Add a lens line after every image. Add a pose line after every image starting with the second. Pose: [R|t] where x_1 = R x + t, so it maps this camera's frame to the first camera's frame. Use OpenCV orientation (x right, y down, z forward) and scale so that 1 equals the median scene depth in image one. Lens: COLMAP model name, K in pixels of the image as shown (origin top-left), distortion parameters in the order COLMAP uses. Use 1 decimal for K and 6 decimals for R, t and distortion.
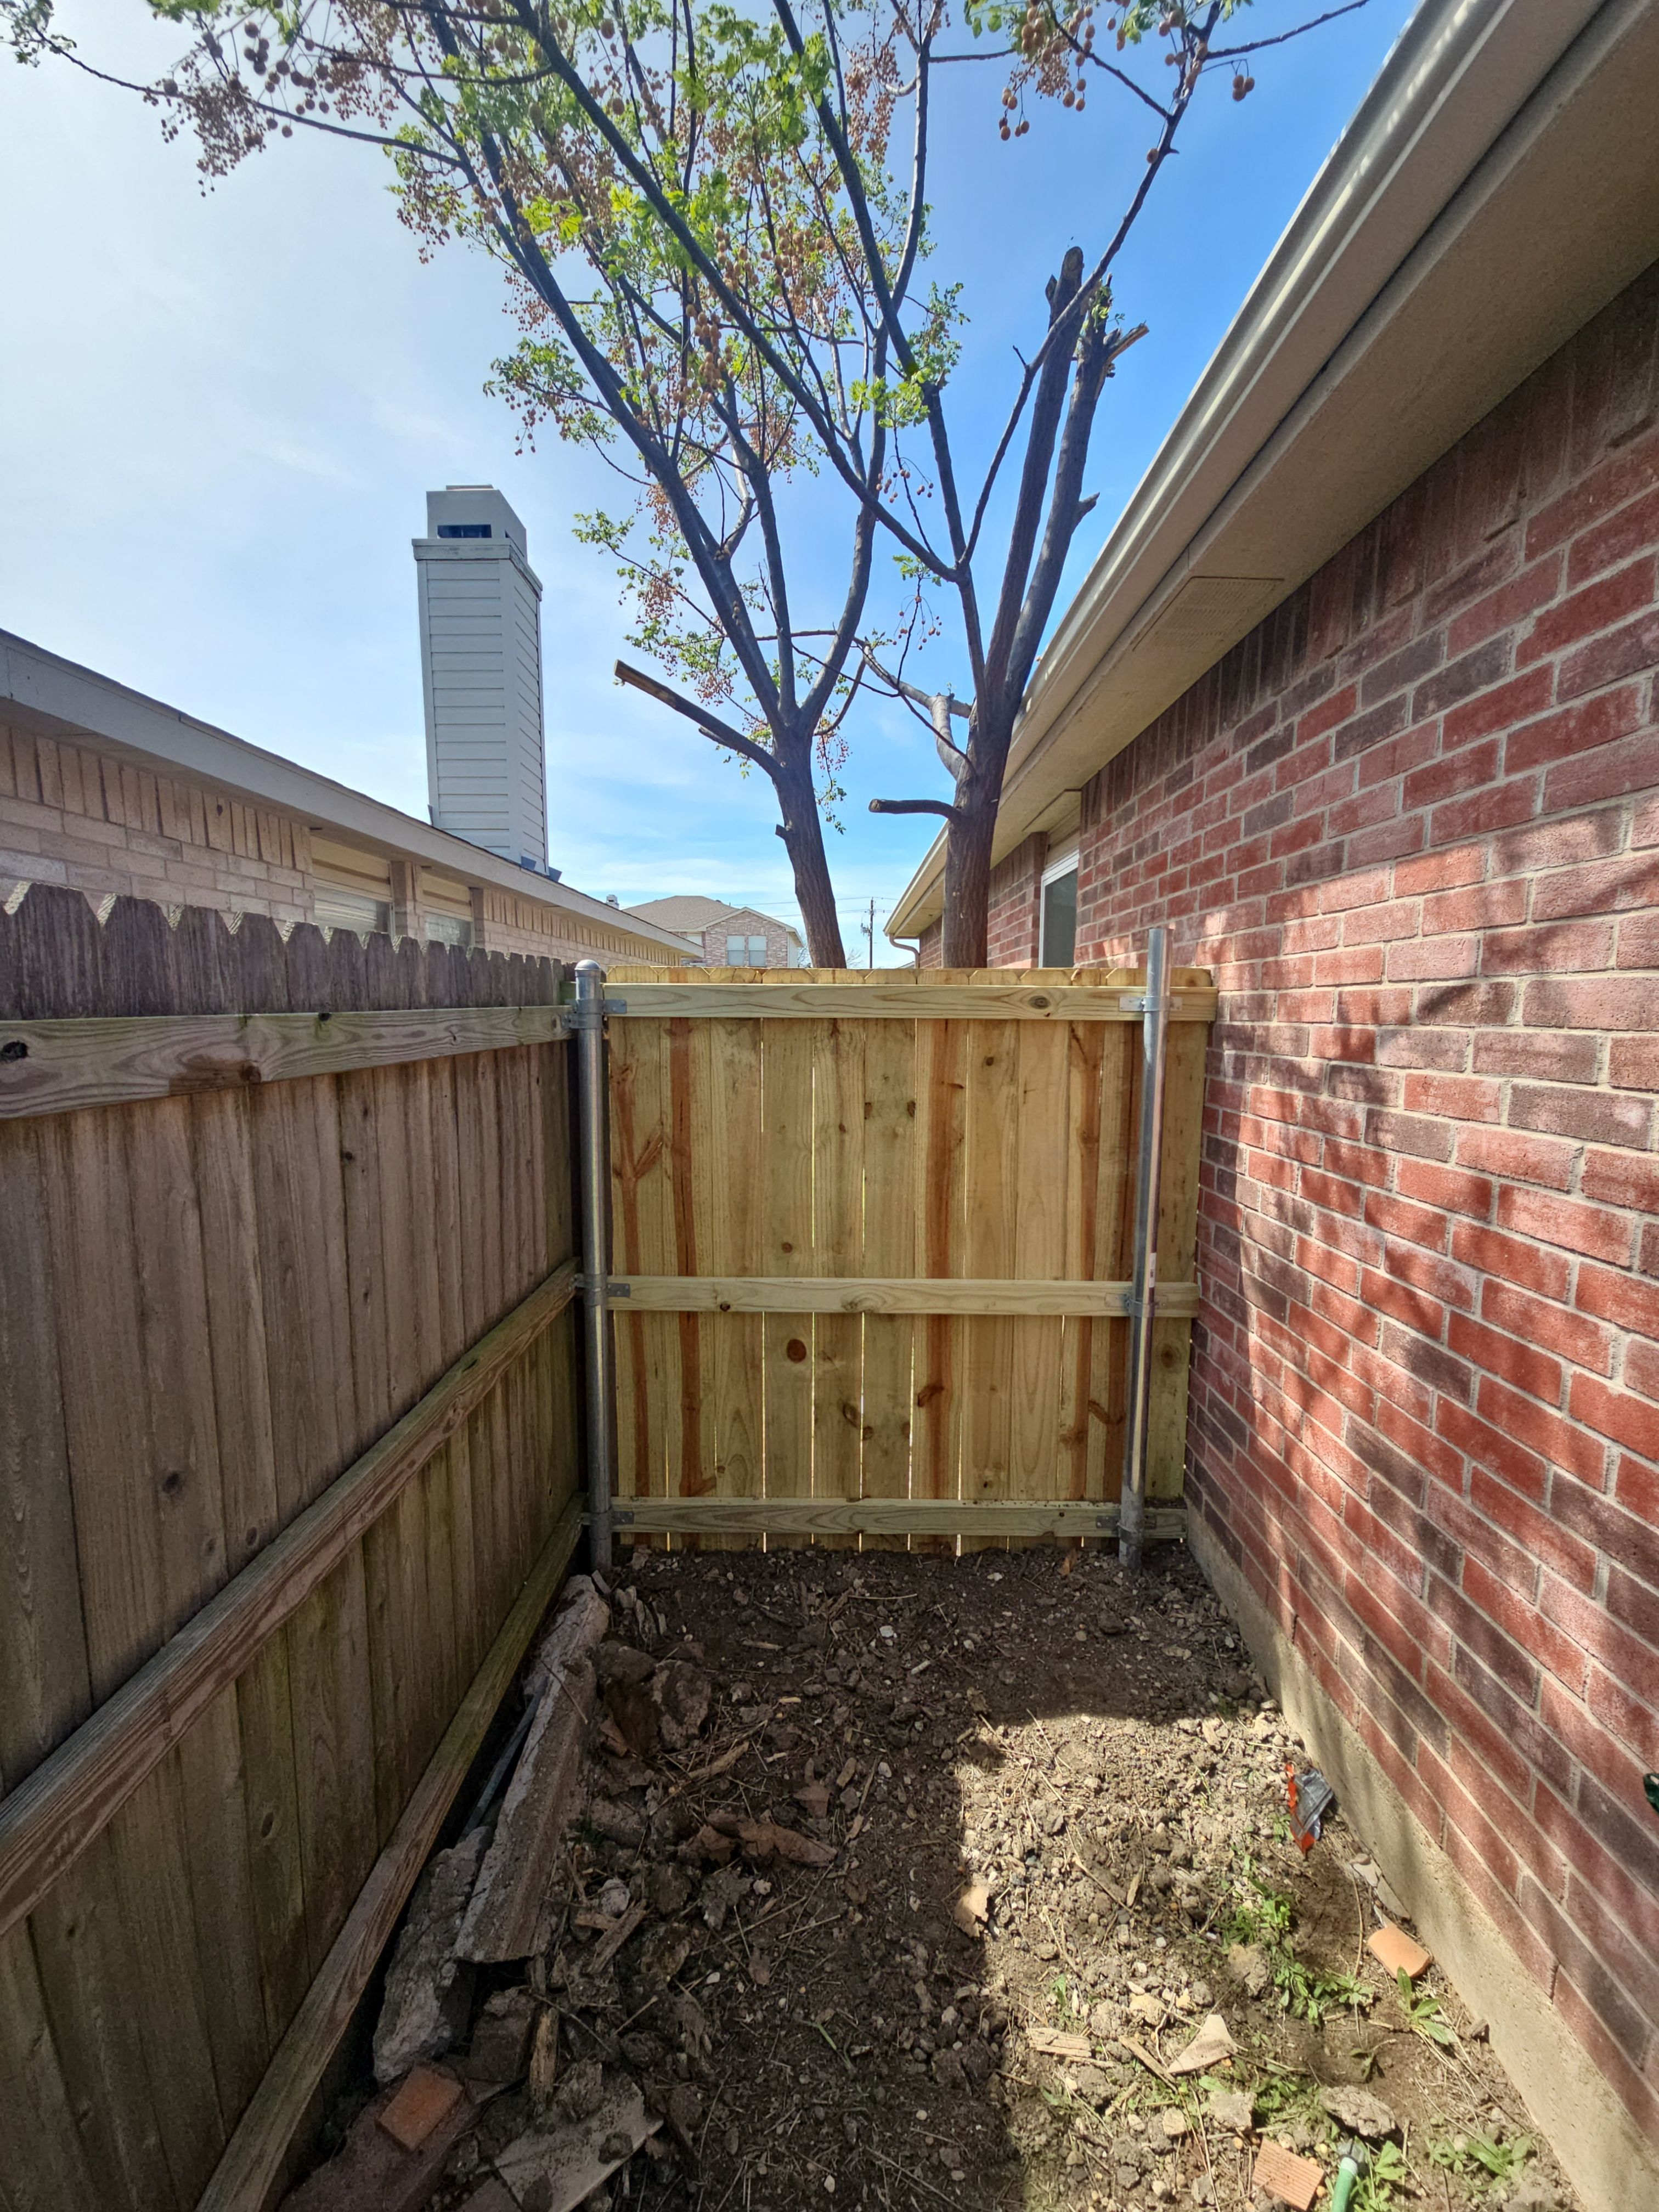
lens RADIAL K [[898.9, 0, 835.2], [0, 898.9, 1108.0], [0, 0, 1]] dist [0.009856, -0.007212]
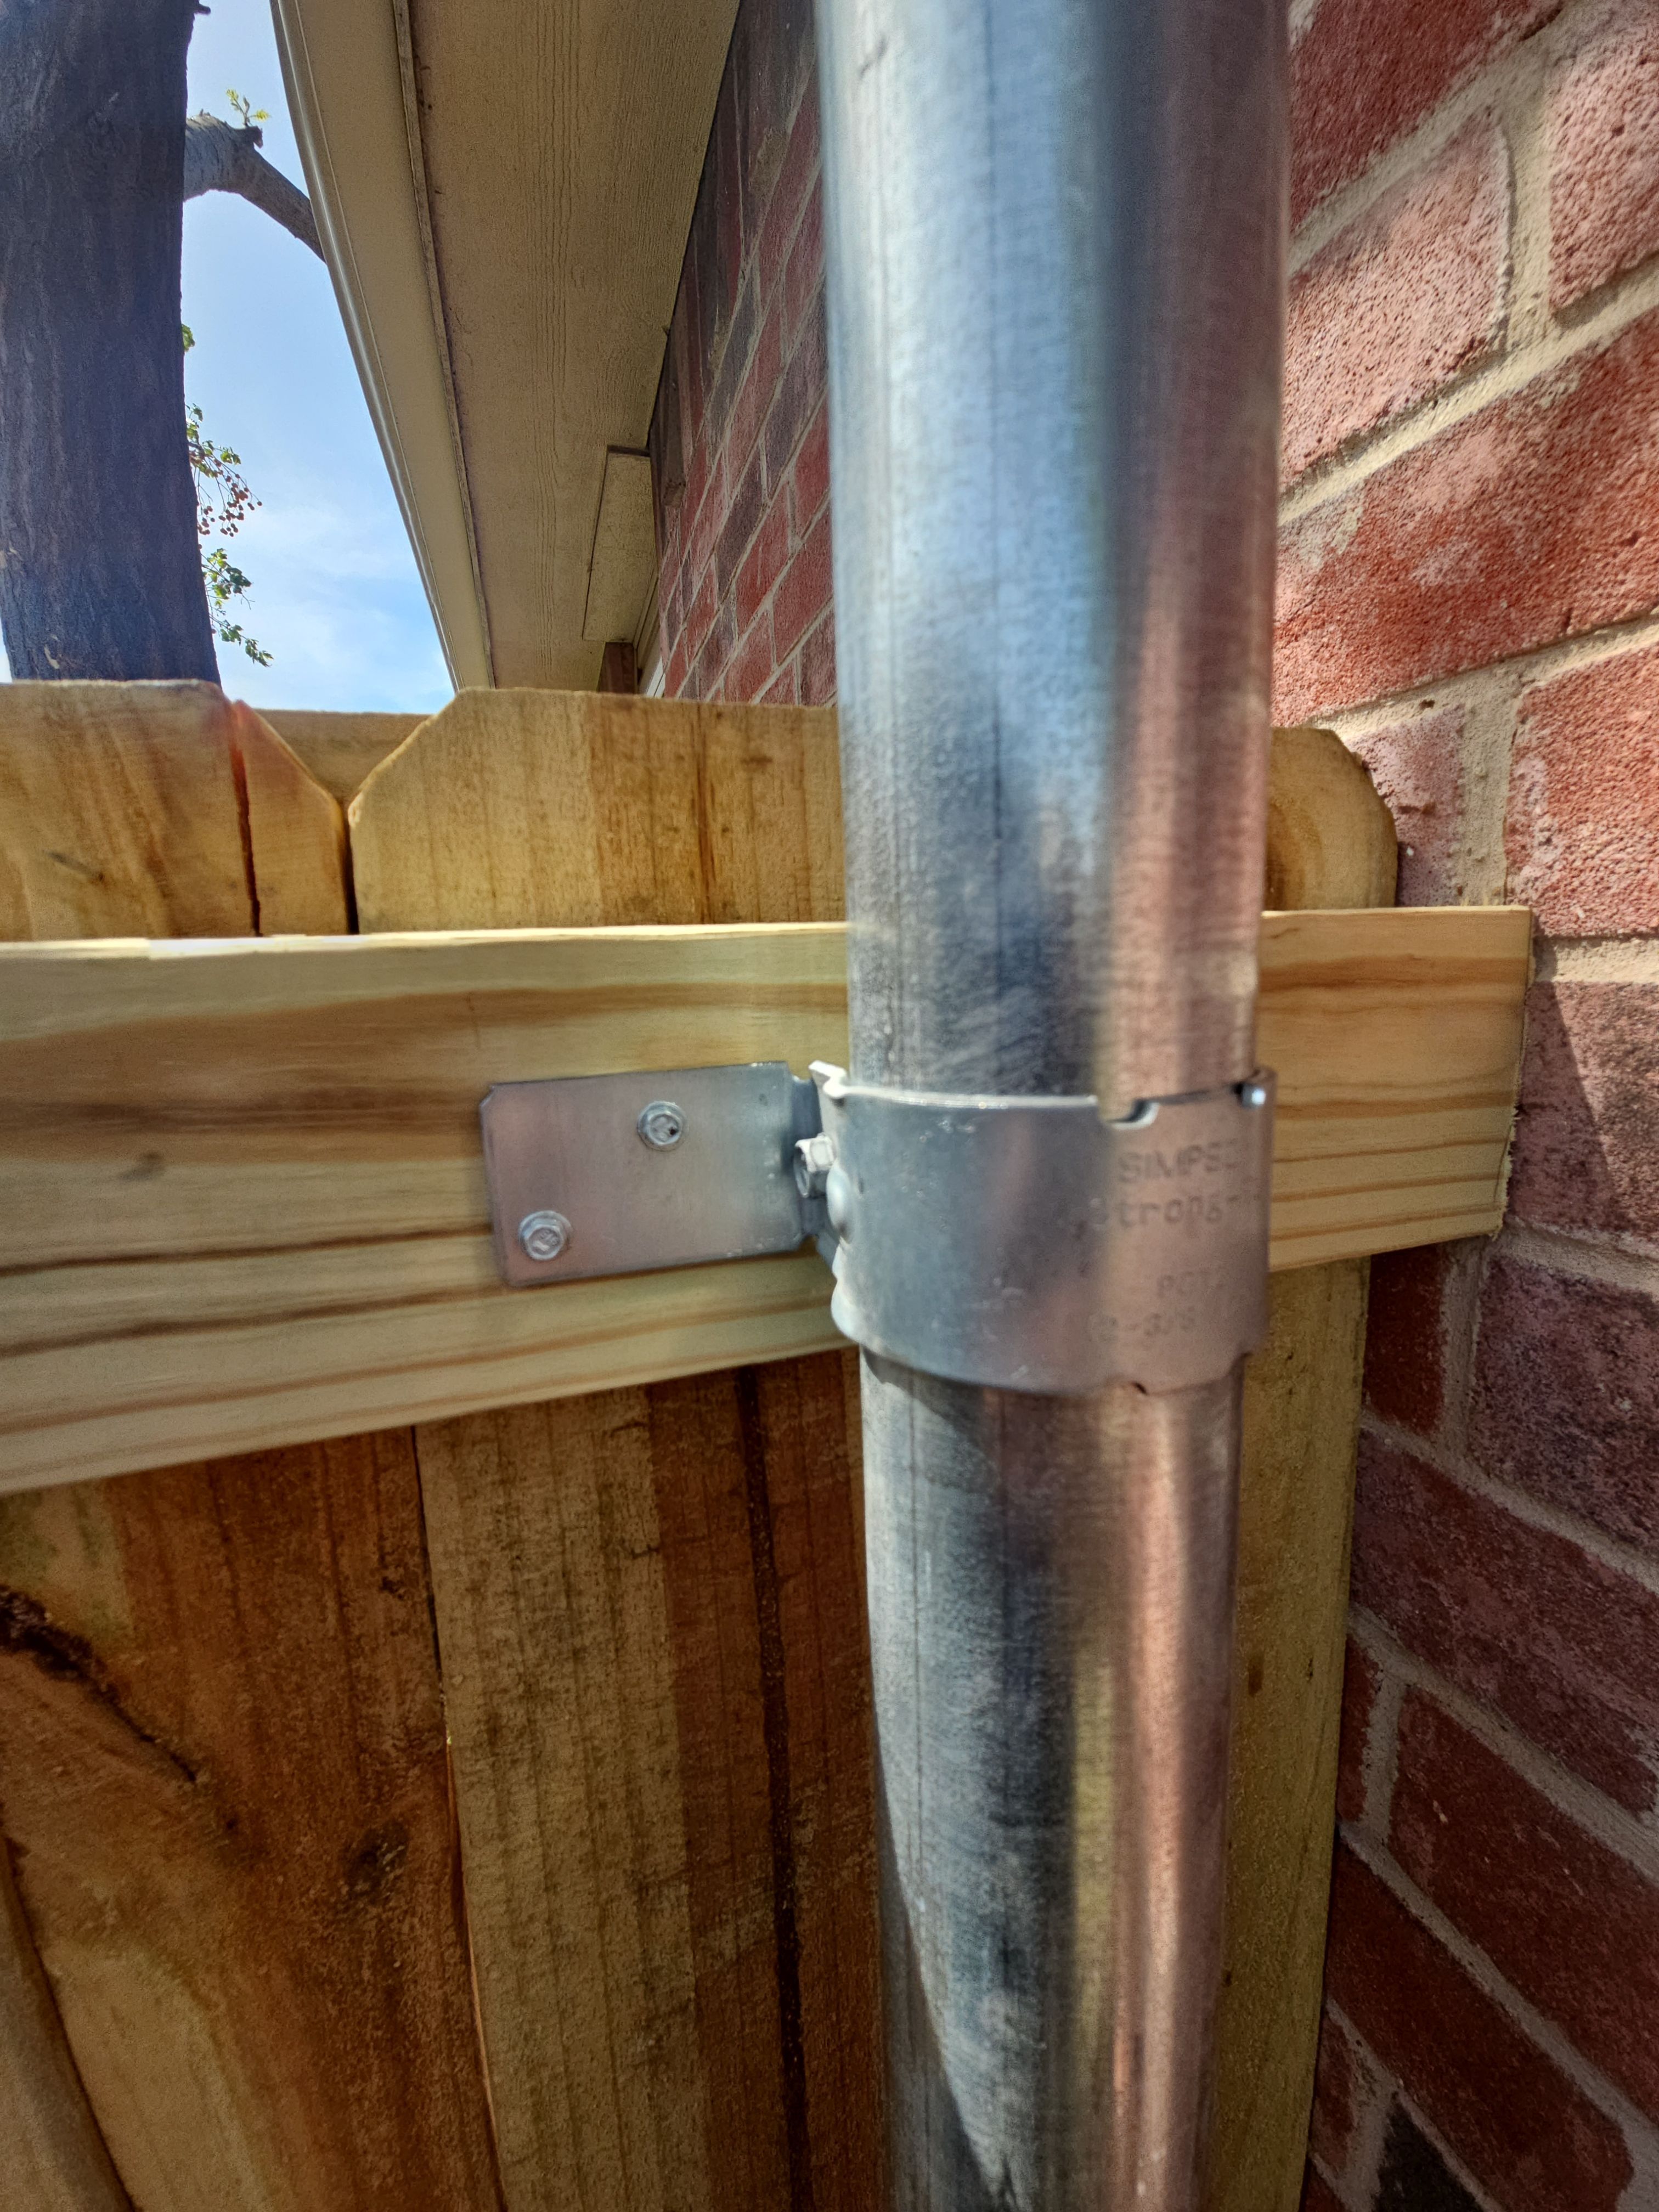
lens RADIAL K [[898.9, 0, 835.2], [0, 898.9, 1108.0], [0, 0, 1]] dist [0.009856, -0.007212]
pose [[0.948350, -0.090789, 0.303957, 0.288866], [0.079936, 0.995644, 0.047987, -0.110886], [-0.306989, -0.021212, 0.951477, 0.836513]]
